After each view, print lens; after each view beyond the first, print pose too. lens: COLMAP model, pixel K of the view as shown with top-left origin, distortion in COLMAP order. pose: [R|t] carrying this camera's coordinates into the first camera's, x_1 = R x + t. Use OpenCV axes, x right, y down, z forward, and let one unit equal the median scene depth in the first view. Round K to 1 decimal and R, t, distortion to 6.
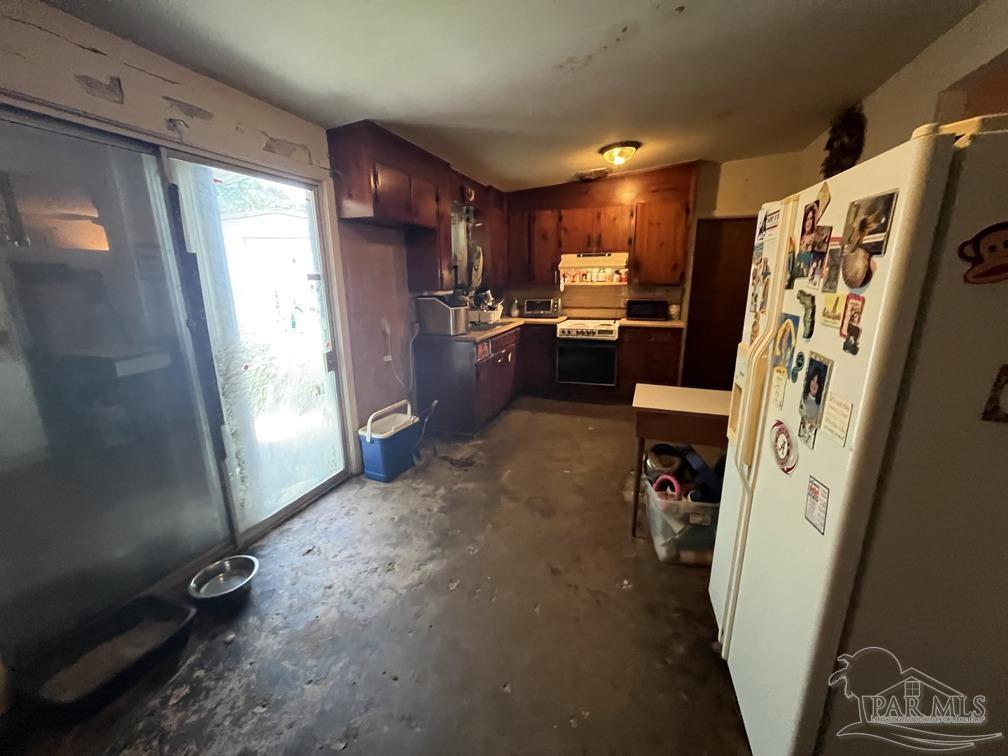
lens RADIAL K [[410.3, 0, 507.2], [0, 410.3, 373.7], [0, 0, 1]] dist [-0.000780, -0.000634]
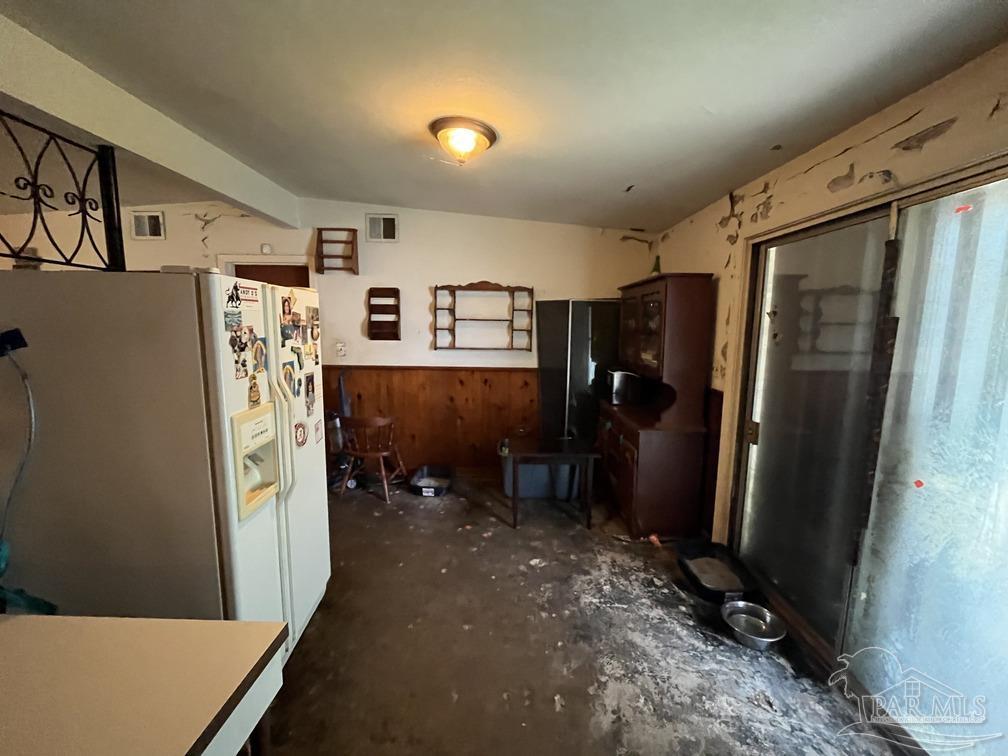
lens RADIAL K [[410.3, 0, 503.1], [0, 410.3, 378.5], [0, 0, 1]] dist [-0.000780, -0.000634]
pose [[-0.947299, 0.036786, -0.318232, 0.298193], [-0.081645, 0.932858, 0.350871, -0.526973], [0.309772, 0.358362, -0.880692, 1.984991]]
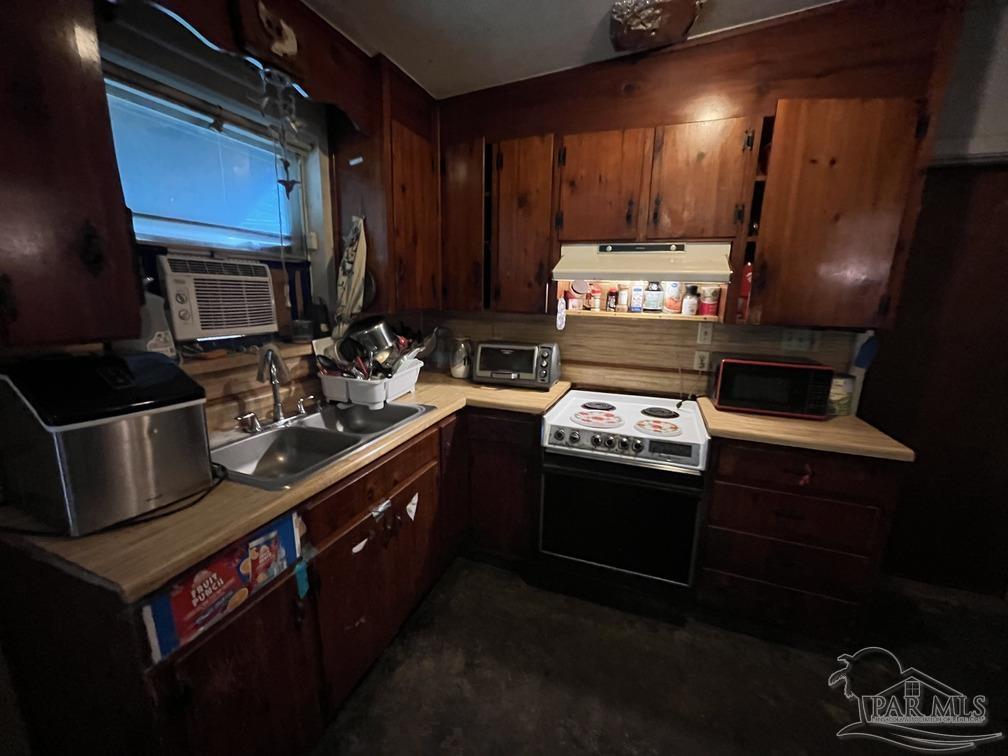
lens RADIAL K [[410.3, 0, 506.6], [0, 410.3, 375.9], [0, 0, 1]] dist [-0.000780, -0.000634]
pose [[0.999225, 0.037753, -0.011130, 0.086431], [-0.037999, 0.999018, -0.022800, -0.145664], [0.010258, 0.023206, 0.999678, 0.587794]]
